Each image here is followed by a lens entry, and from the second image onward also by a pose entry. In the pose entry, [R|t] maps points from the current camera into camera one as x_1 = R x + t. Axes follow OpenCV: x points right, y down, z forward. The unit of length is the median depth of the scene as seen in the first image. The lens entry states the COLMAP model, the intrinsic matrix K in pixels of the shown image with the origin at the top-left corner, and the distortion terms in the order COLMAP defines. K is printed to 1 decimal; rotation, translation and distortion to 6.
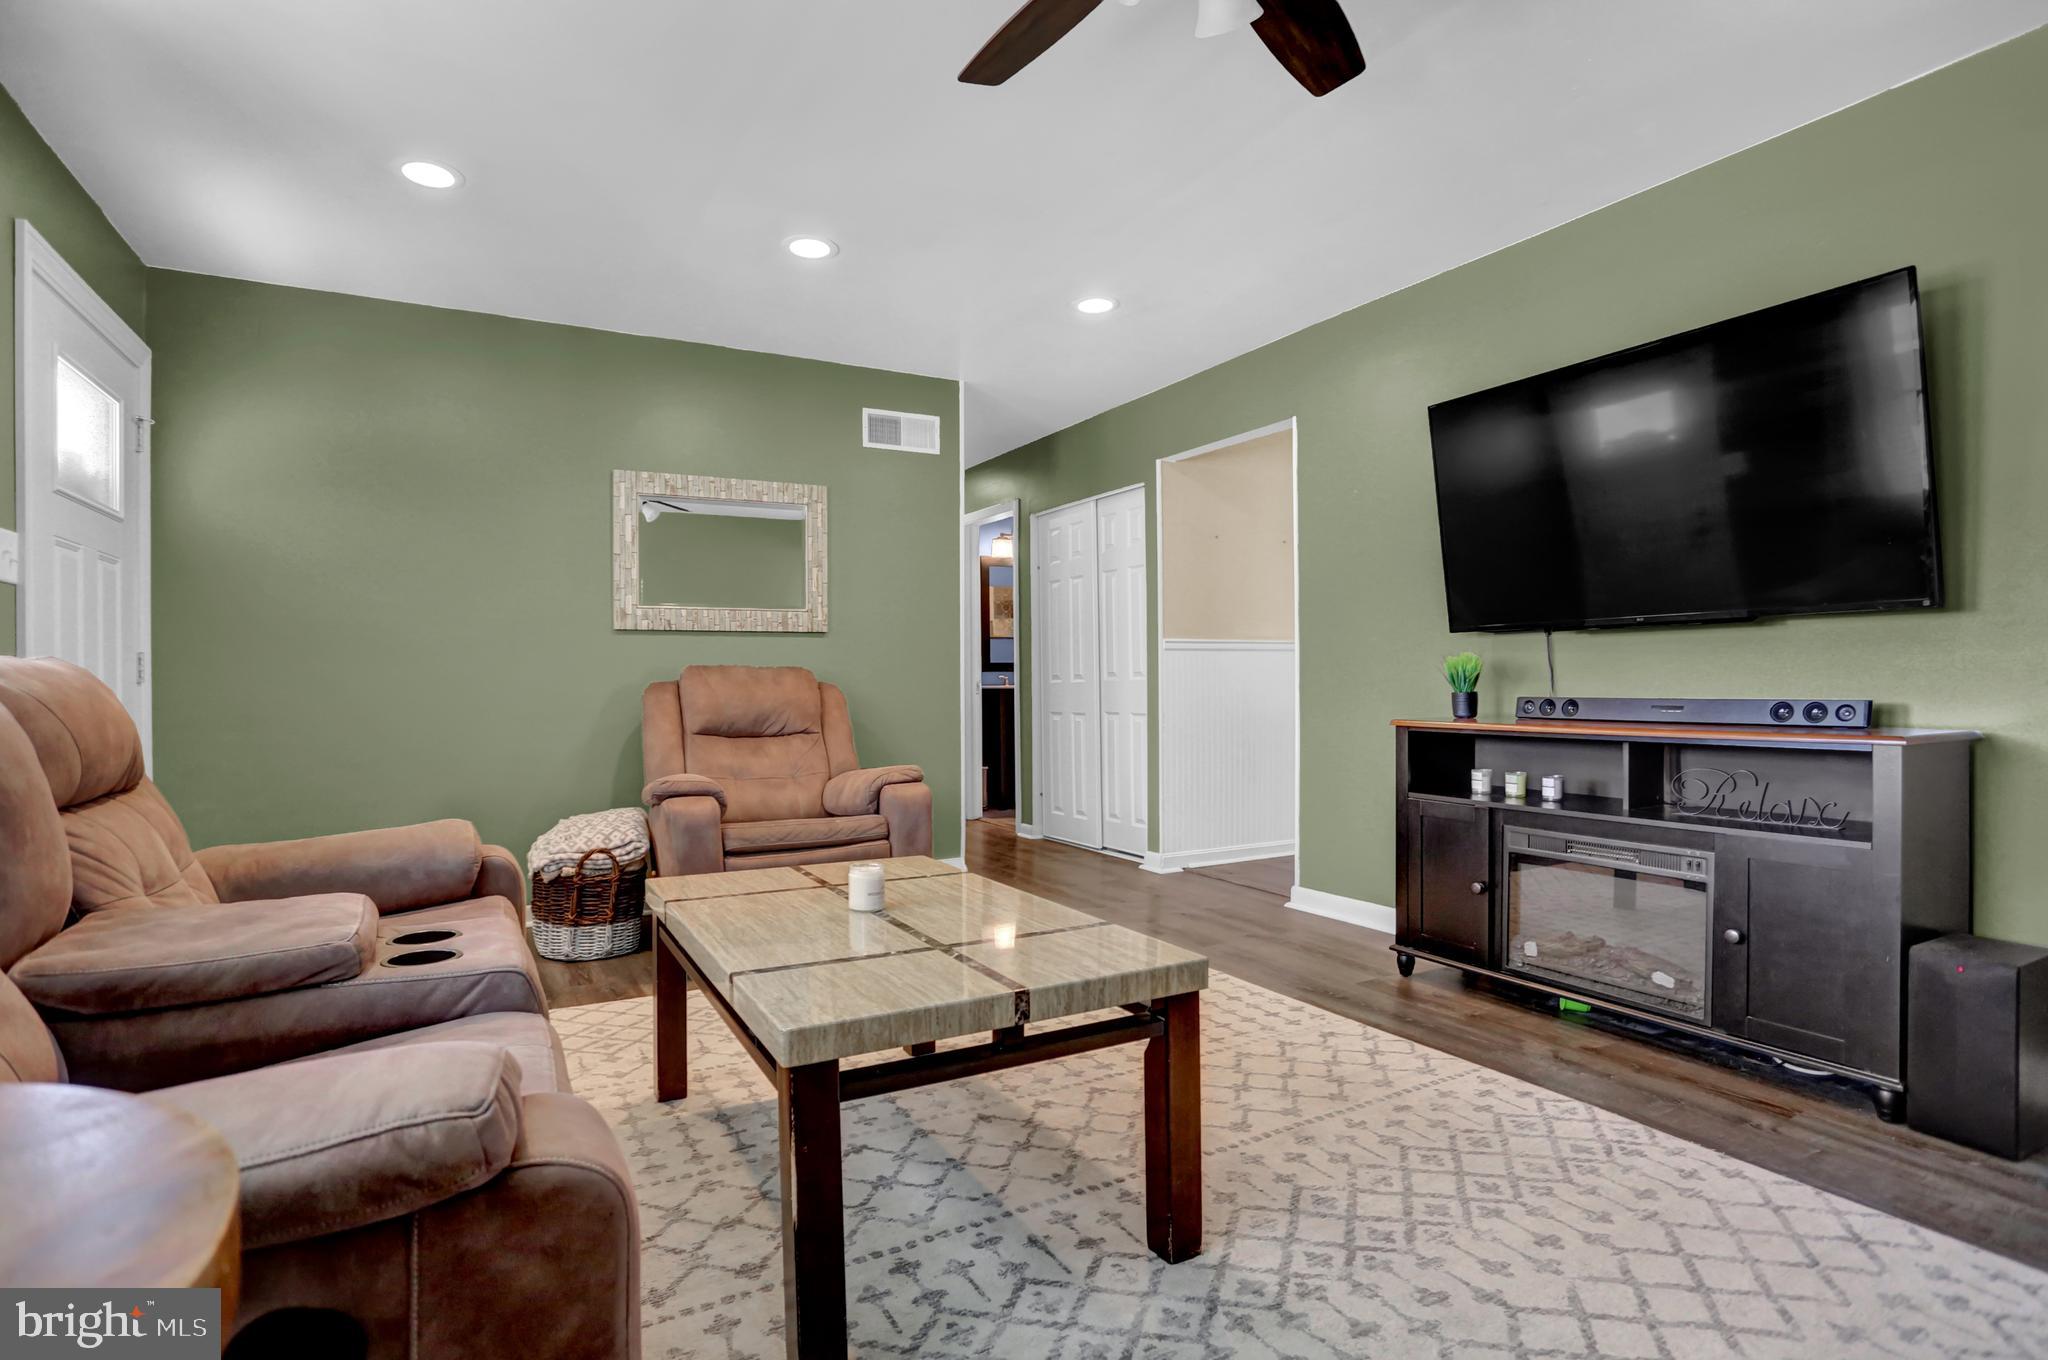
lens RADIAL K [[992.8, 0, 1017.4], [0, 992.8, 679.2], [0, 0, 1]] dist [-0.078788, 0.029976]
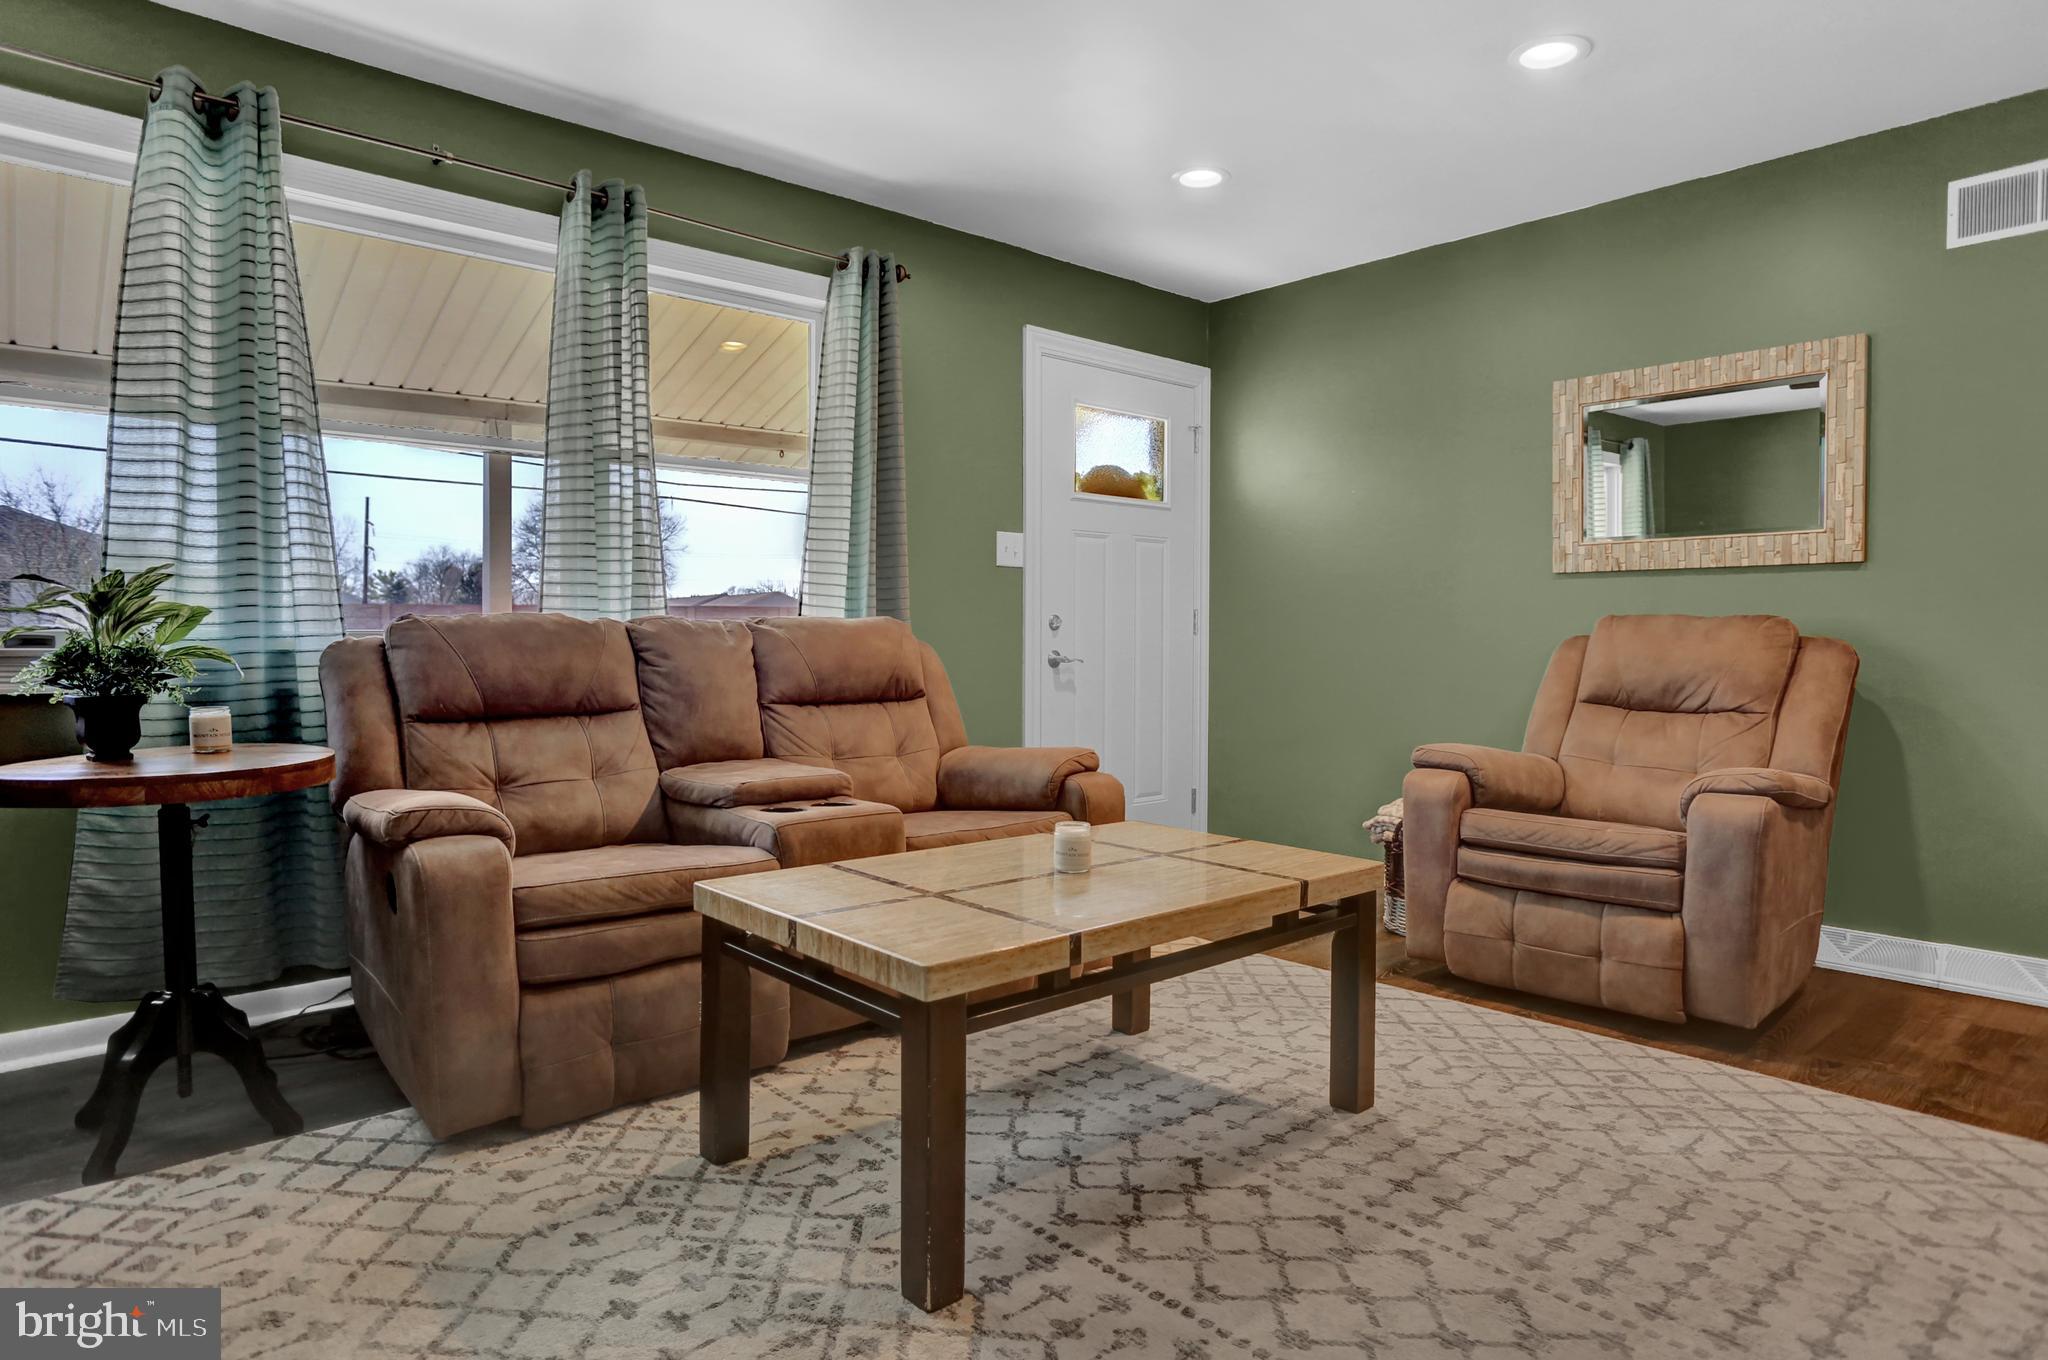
lens RADIAL K [[1183.3, 0, 1039.4], [0, 1183.3, 671.8], [0, 0, 1]] dist [-0.070849, 0.047169]
pose [[0.233474, 0.038492, -0.971601, 0.770884], [-0.003094, 0.999241, 0.038844, -0.006232], [0.972358, -0.006063, 0.233416, 0.559481]]
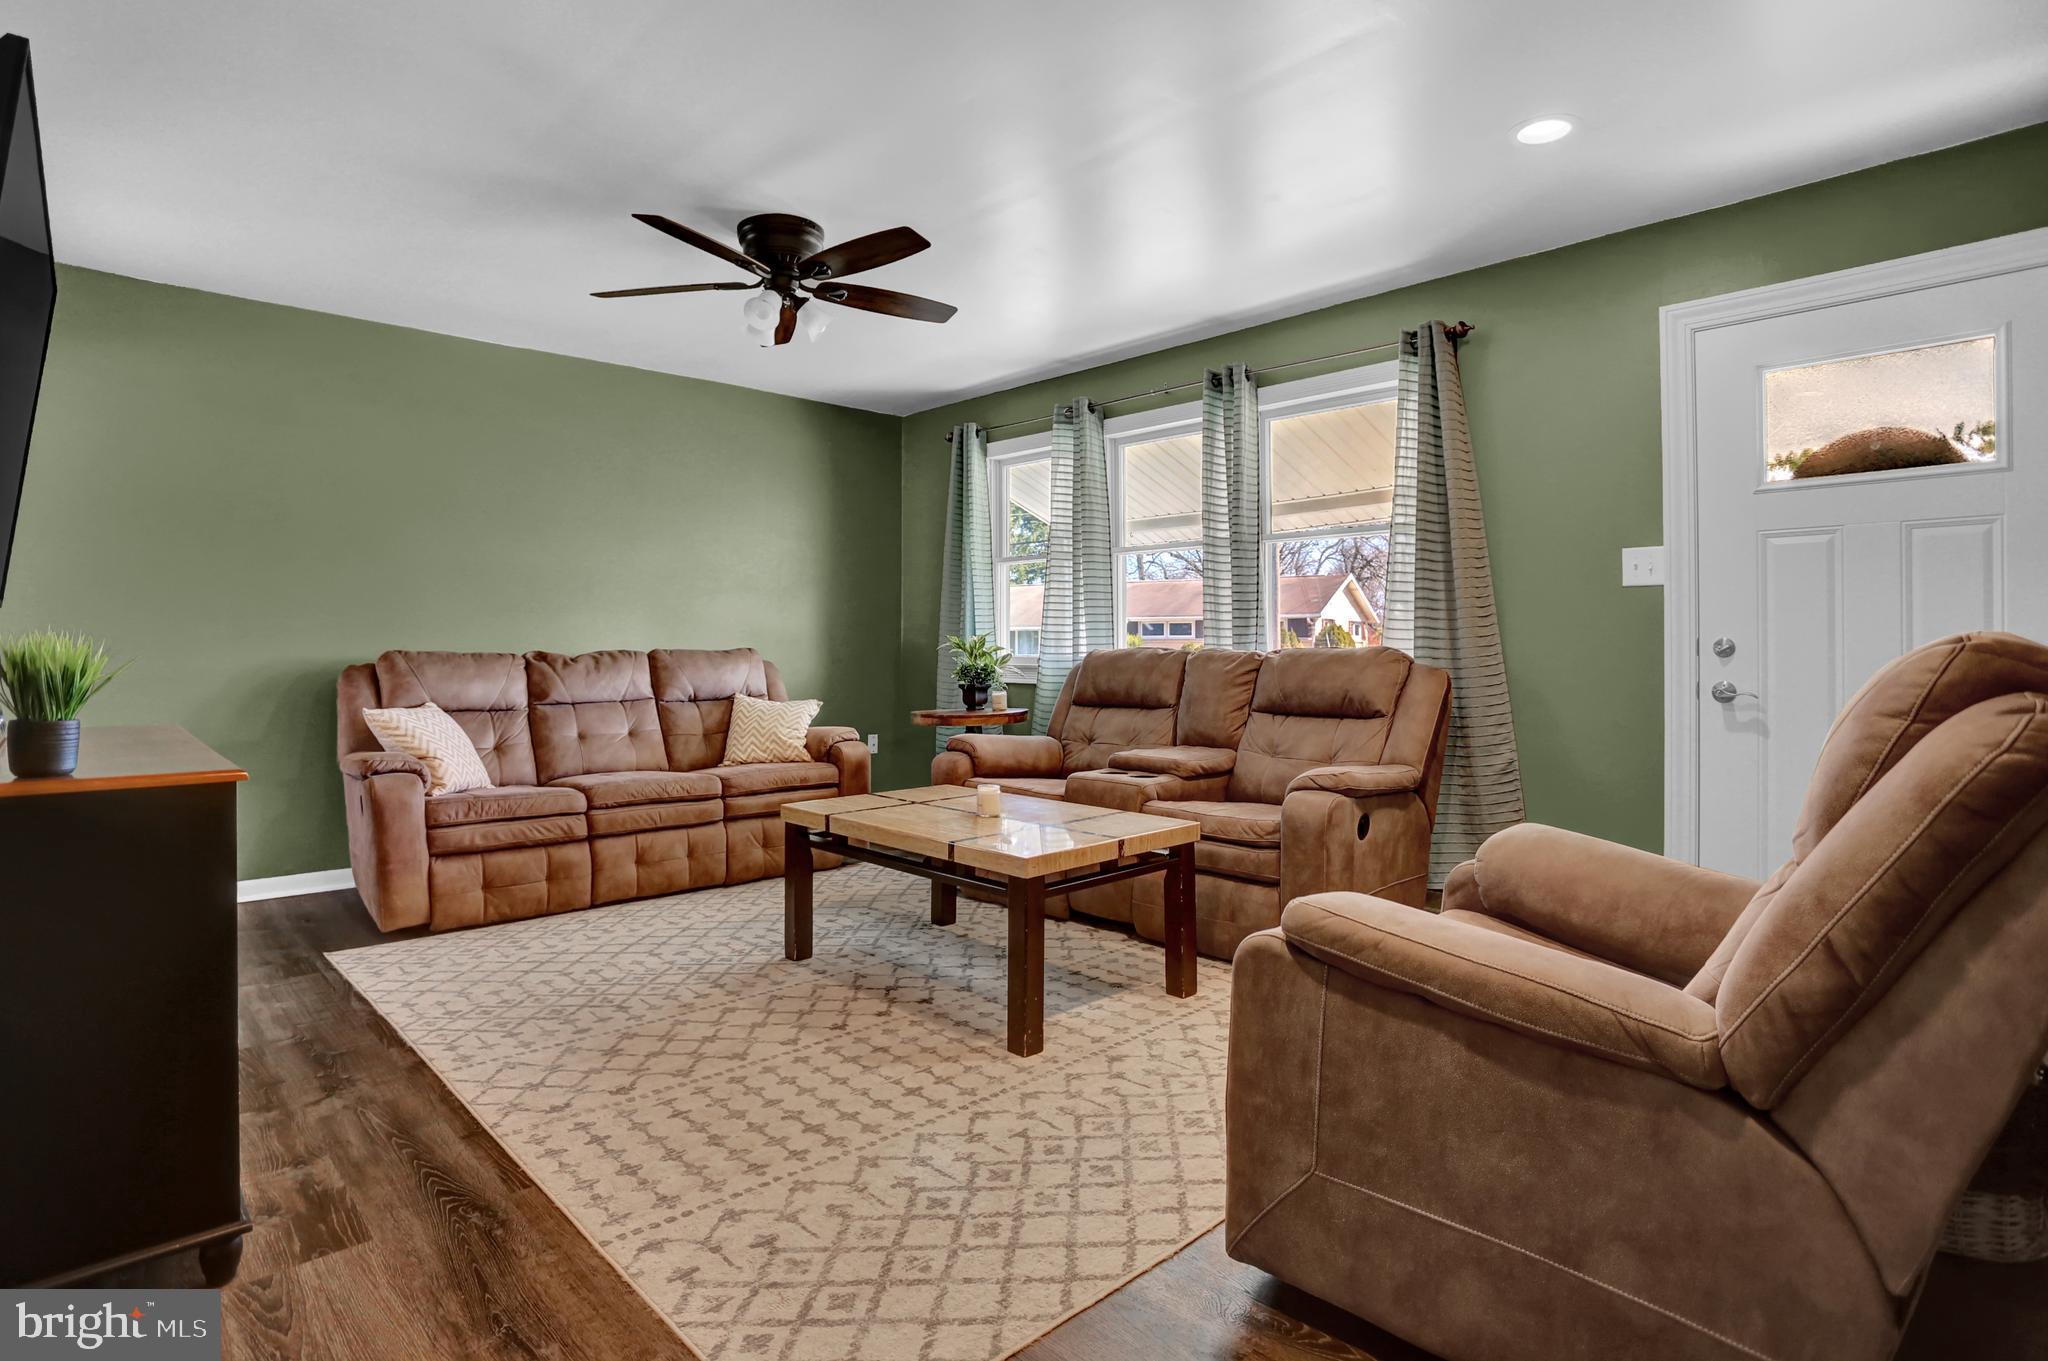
lens RADIAL K [[1079.6, 0, 1029.6], [0, 1079.6, 642.7], [0, 0, 1]] dist [-0.085914, 0.055054]
pose [[-0.966853, 0.009021, -0.255174, 0.168329], [0.010173, 0.999943, -0.003194, -0.022428], [0.255131, -0.005684, -0.966890, 2.103332]]
